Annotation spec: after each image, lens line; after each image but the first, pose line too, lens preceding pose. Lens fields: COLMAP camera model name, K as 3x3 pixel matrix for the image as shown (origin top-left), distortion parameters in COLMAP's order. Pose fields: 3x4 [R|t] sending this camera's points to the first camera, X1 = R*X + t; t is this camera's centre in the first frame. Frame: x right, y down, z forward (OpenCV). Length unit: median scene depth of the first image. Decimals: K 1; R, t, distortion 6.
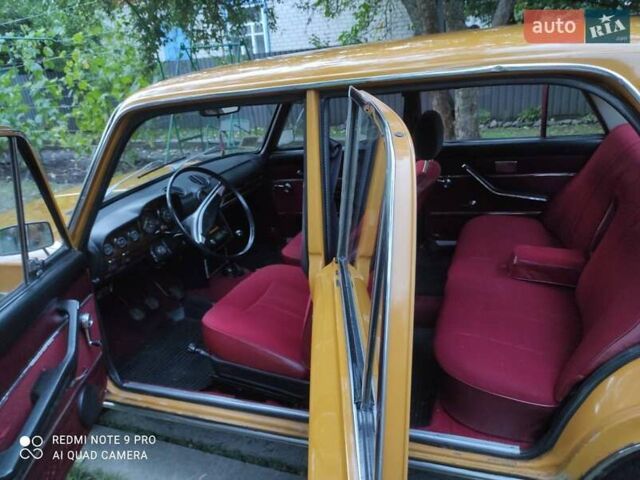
lens RADIAL K [[468.5, 0, 320.8], [0, 468.5, 239.6], [0, 0, 1]] dist [0.030711, 0.000084]
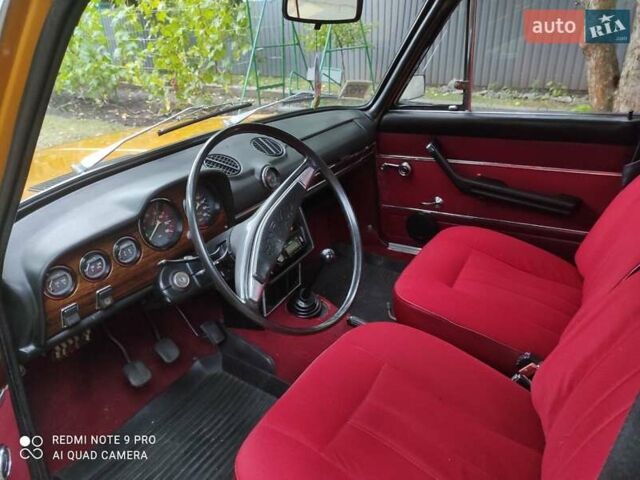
lens RADIAL K [[468.5, 0, 319.1], [0, 468.5, 240.5], [0, 0, 1]] dist [0.030711, 0.000084]
pose [[0.981790, 0.130239, -0.138298, -0.085991], [-0.118803, 0.989012, 0.087987, -0.059202], [0.148238, -0.069955, 0.986474, 0.359093]]
